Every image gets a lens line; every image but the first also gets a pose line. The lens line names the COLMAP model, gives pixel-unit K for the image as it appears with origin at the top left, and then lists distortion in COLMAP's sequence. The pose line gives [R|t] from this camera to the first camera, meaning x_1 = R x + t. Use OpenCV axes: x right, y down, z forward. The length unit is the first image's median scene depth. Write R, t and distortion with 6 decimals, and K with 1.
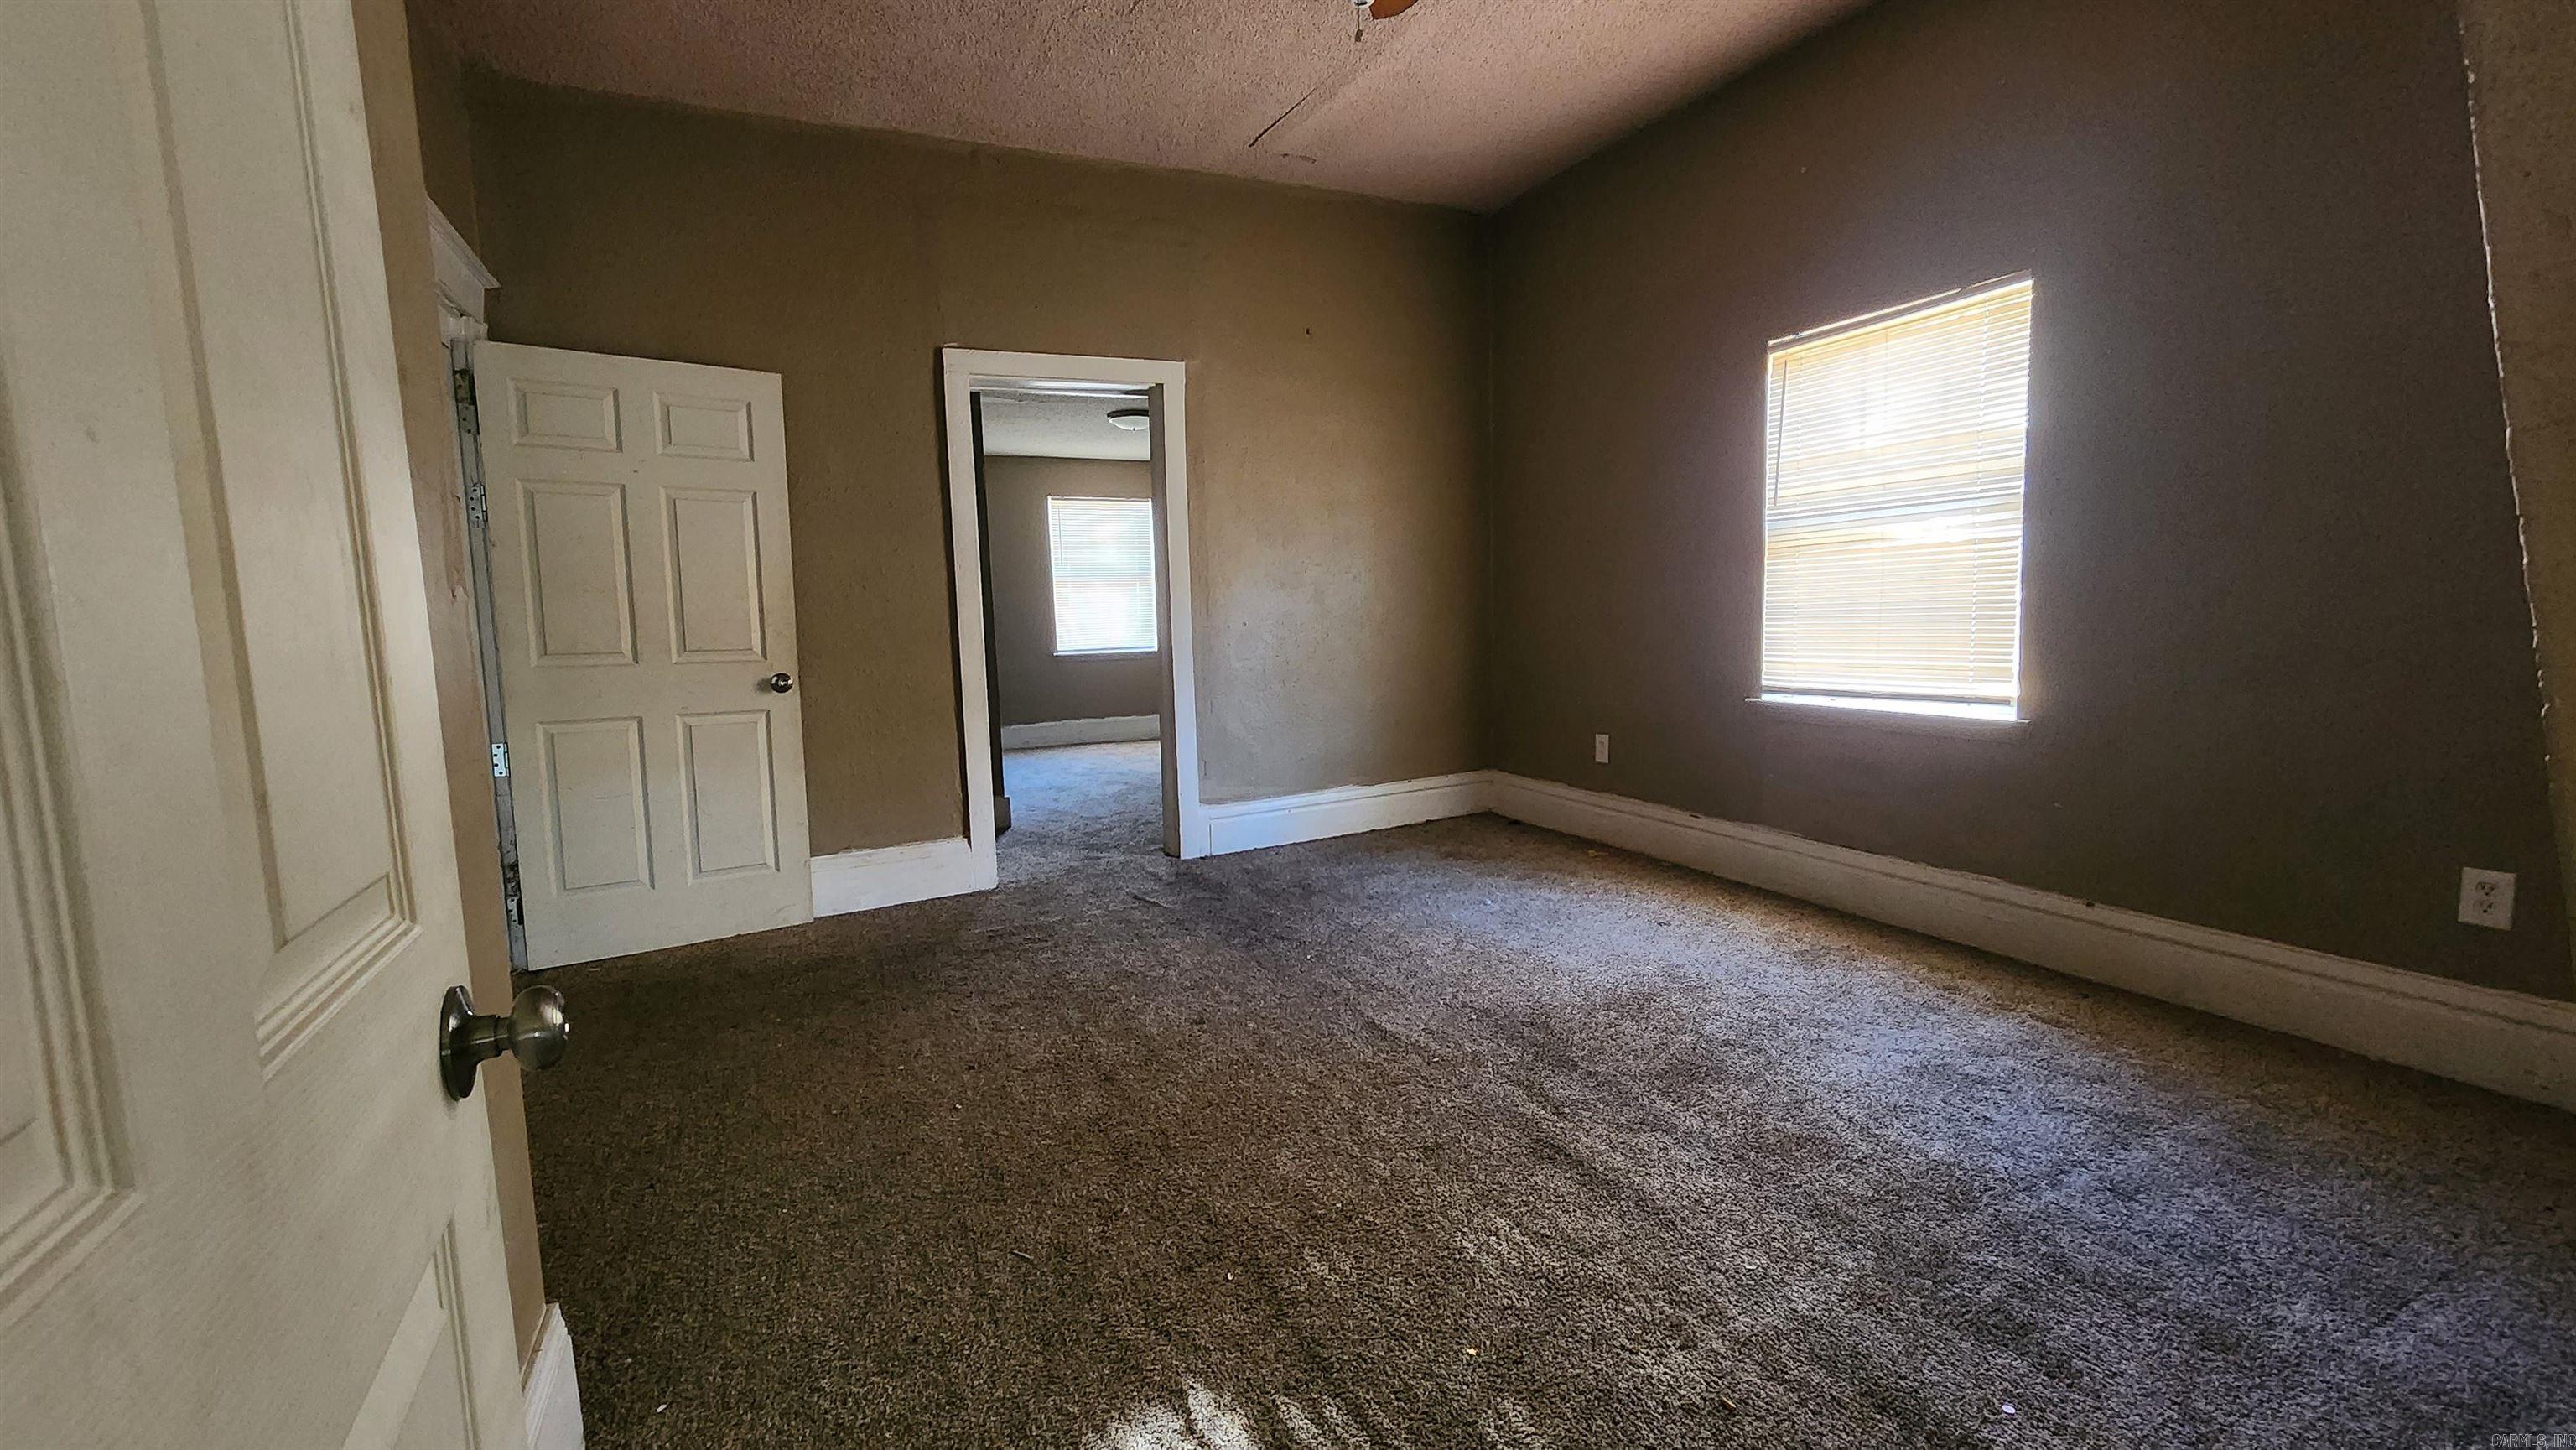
lens RADIAL K [[1062.2, 0, 1286.7], [0, 1062.2, 724.4], [0, 0, 1]] dist [-0.004288, 0.003046]
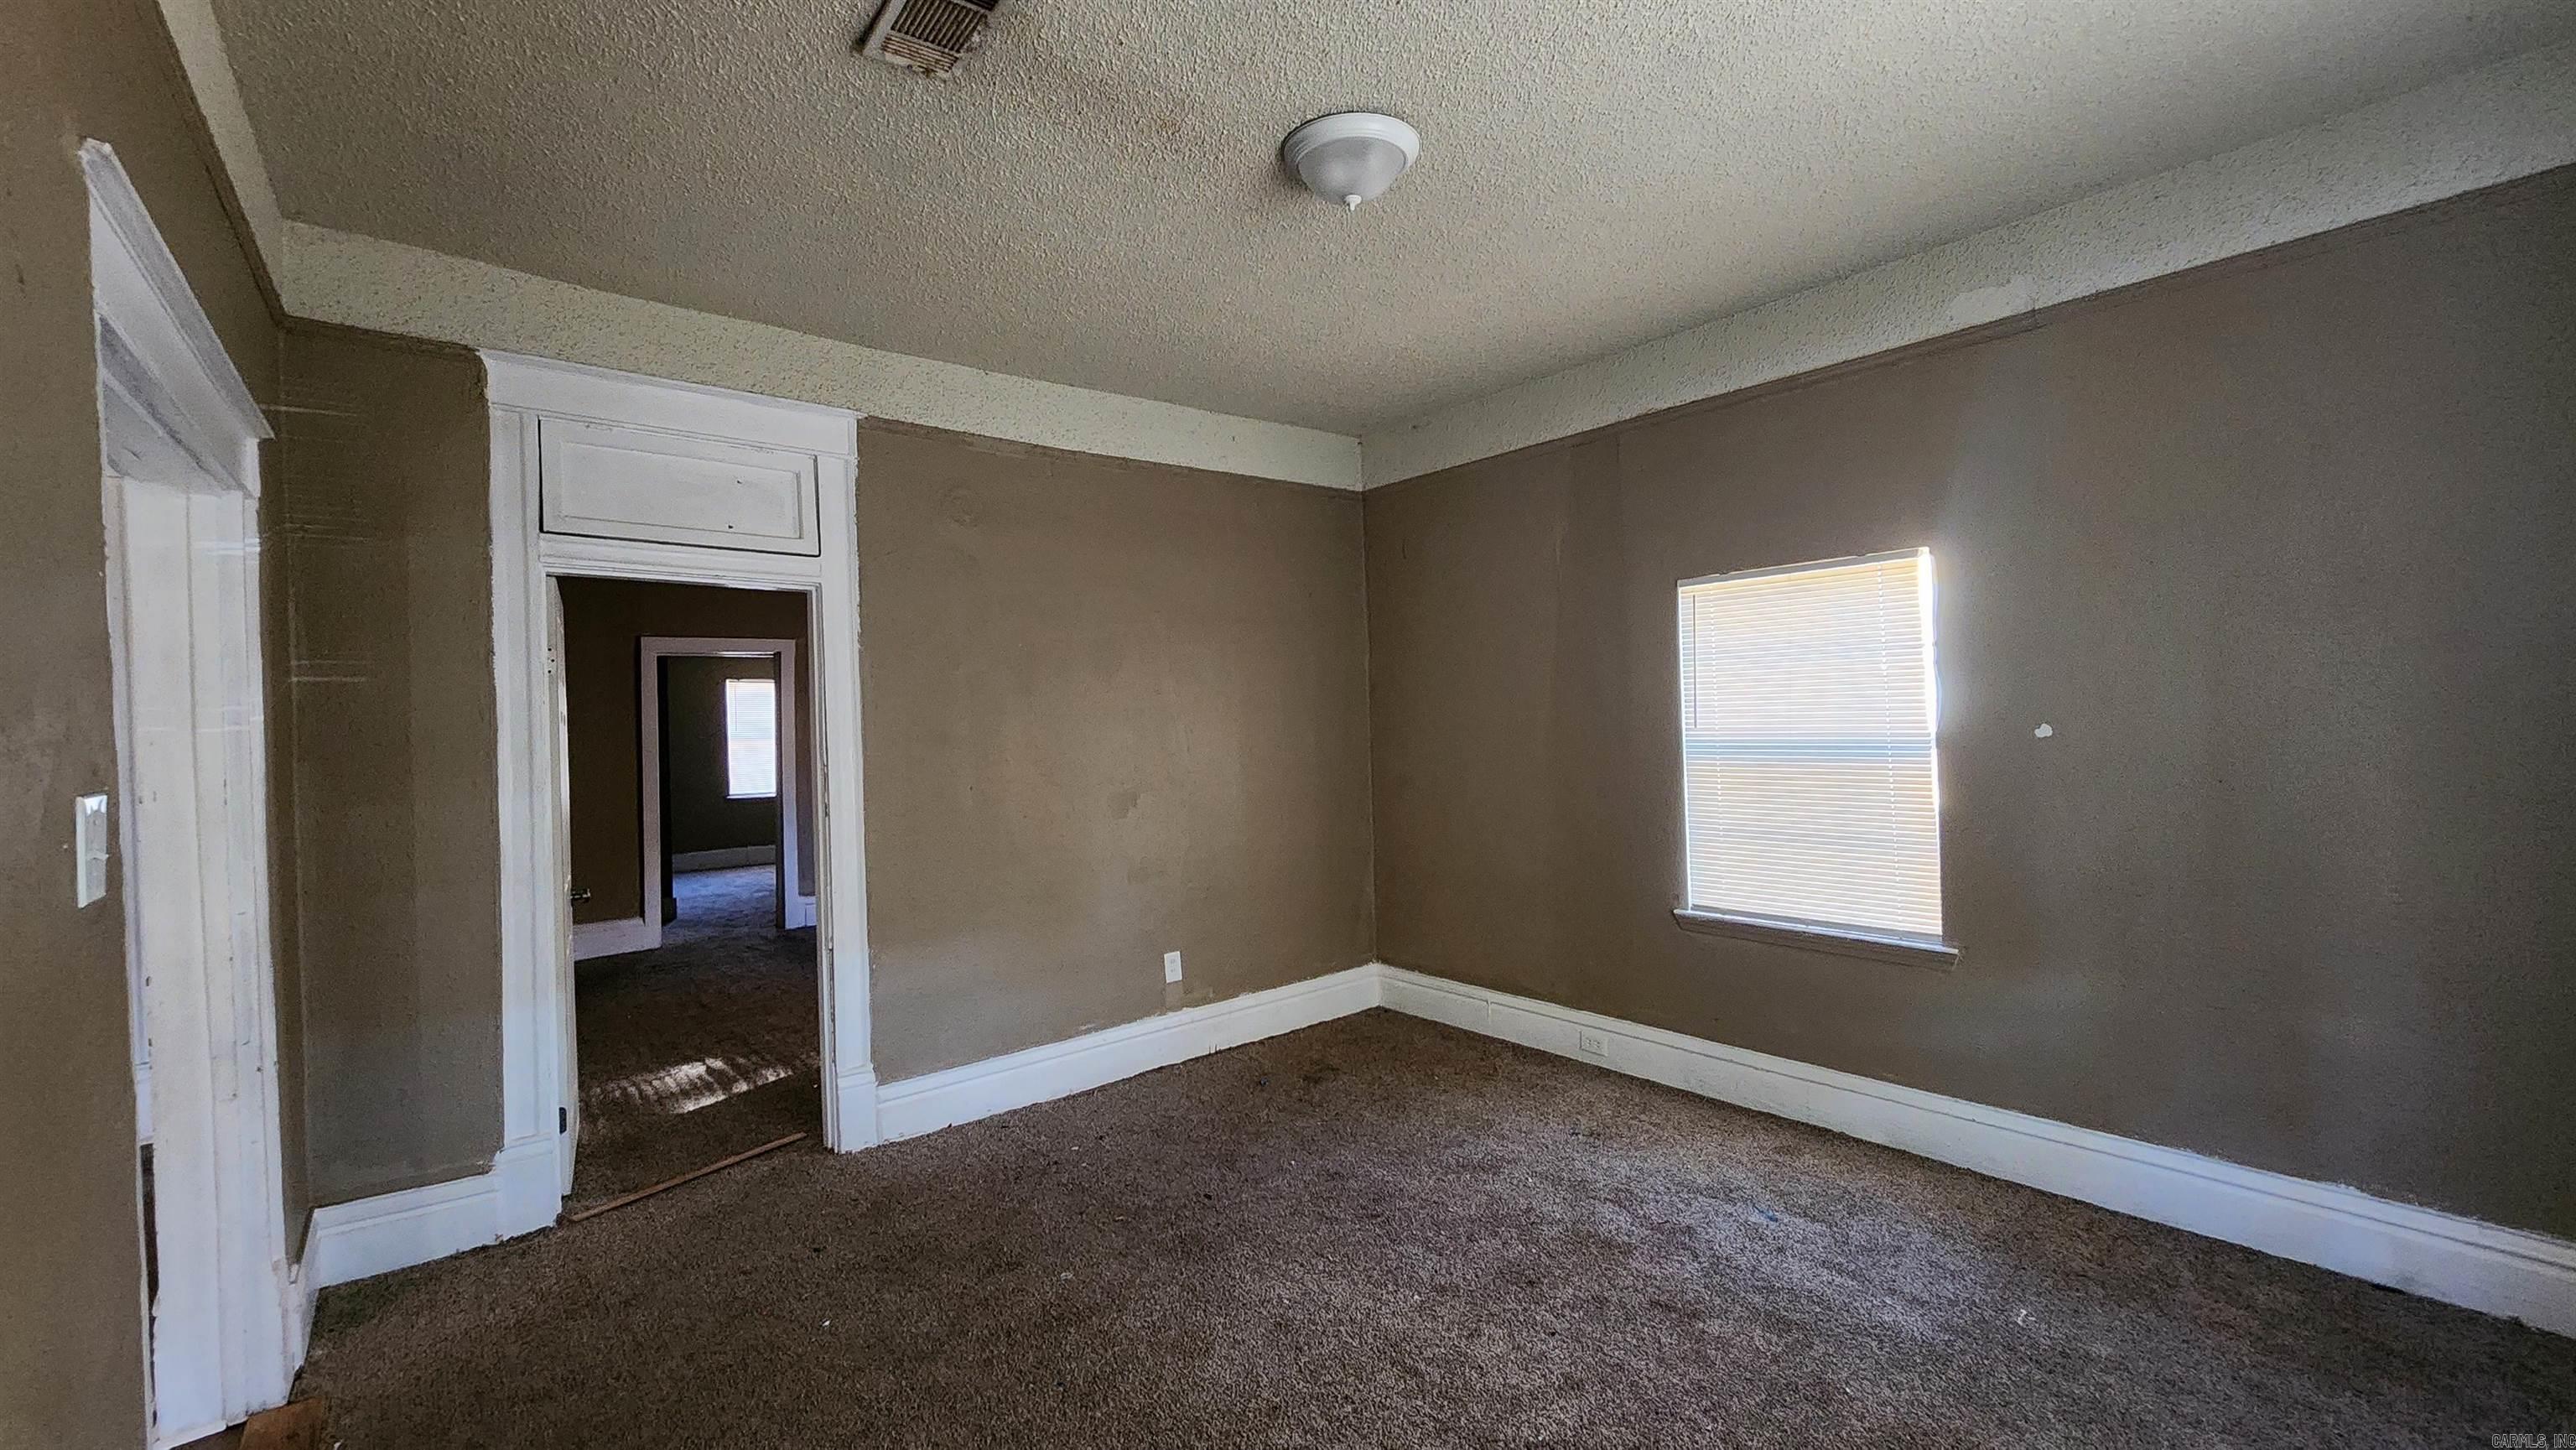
lens RADIAL K [[1062.2, 0, 1282.6], [0, 1062.2, 722.6], [0, 0, 1]] dist [-0.004288, 0.003046]
pose [[0.972684, 0.006232, 0.232050, 0.356444], [0.021589, 0.992878, -0.117161, 0.020300], [-0.231128, 0.118970, 0.965622, -1.085195]]
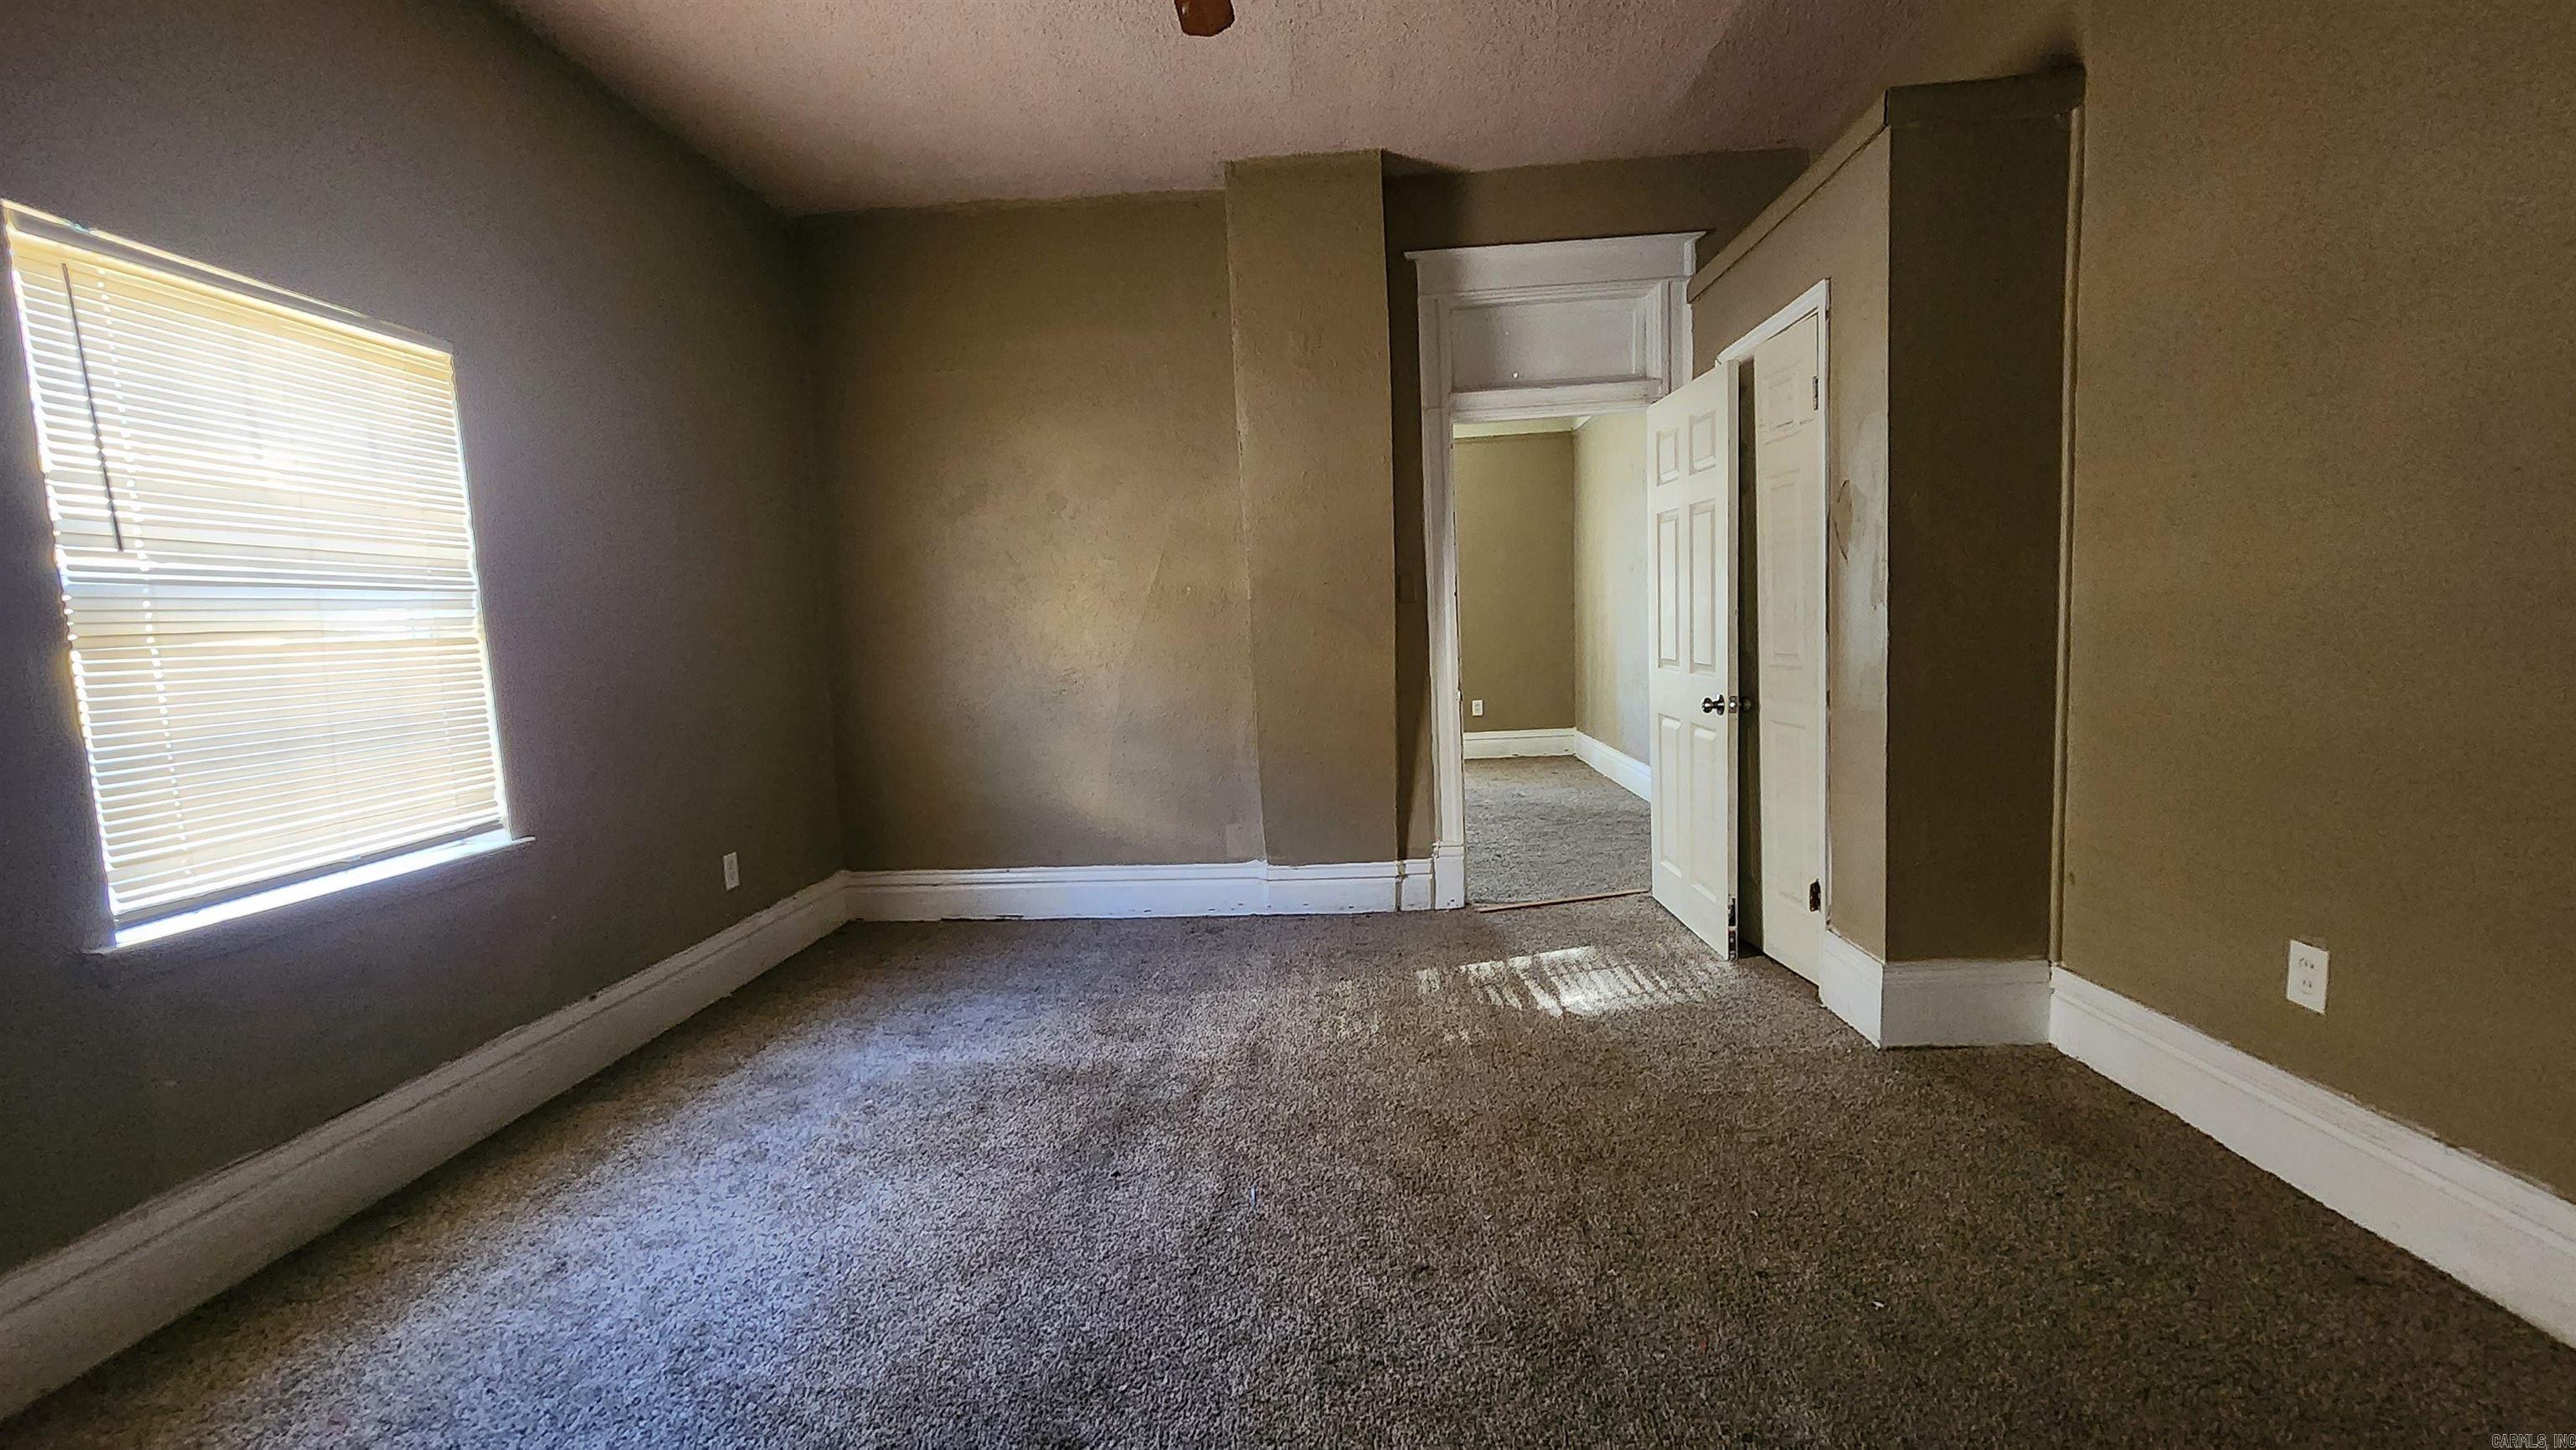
lens RADIAL K [[1062.2, 0, 1290.6], [0, 1062.2, 726.7], [0, 0, 1]] dist [-0.004288, 0.003046]
pose [[-0.872306, 0.025660, 0.488286, -0.282441], [0.126880, 0.976294, 0.175362, -0.149867], [-0.472211, 0.214924, -0.854883, 1.244837]]
